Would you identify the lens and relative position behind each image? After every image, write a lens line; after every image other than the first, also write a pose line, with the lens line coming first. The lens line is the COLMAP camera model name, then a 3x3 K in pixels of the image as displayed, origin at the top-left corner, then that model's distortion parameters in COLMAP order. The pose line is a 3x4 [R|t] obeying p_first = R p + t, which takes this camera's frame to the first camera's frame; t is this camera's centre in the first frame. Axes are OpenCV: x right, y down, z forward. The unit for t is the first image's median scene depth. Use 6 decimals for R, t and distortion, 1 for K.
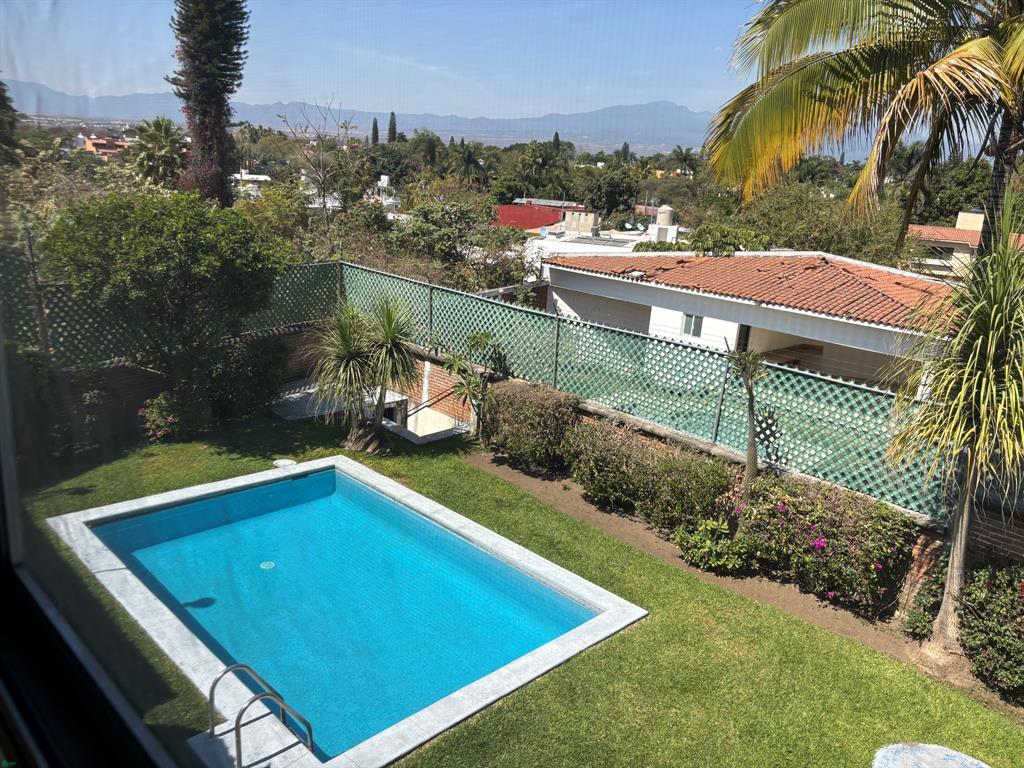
lens RADIAL K [[768.5, 0, 512.9], [0, 768.5, 388.1], [0, 0, 1]] dist [0.063713, -0.078570]
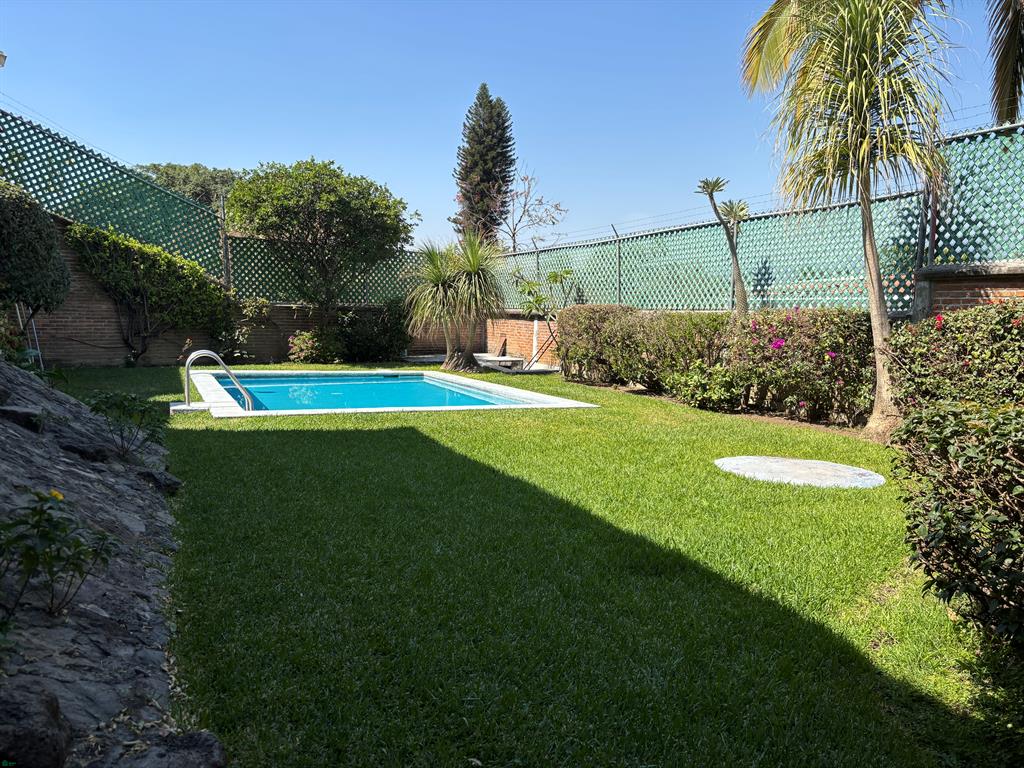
lens RADIAL K [[768.5, 0, 512.9], [0, 768.5, 388.1], [0, 0, 1]] dist [0.063713, -0.078570]
pose [[0.932560, -0.020057, -0.360458, 0.072002], [-0.050654, 0.981309, -0.185653, 0.075612], [0.357444, 0.191391, 0.914113, -0.001016]]
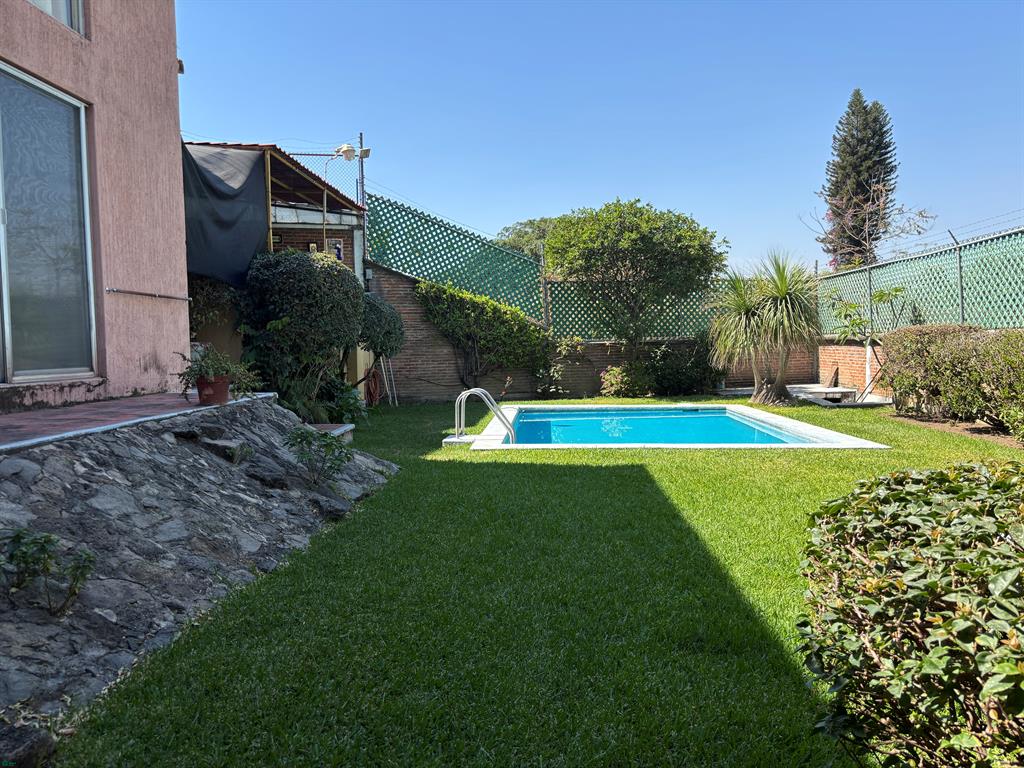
lens RADIAL K [[768.5, 0, 512.9], [0, 768.5, 388.1], [0, 0, 1]] dist [0.063713, -0.078570]
pose [[0.661747, -0.047382, -0.748228, 0.091142], [-0.134660, 0.974259, -0.180791, 0.072046], [0.737535, 0.220394, 0.638333, 0.014774]]
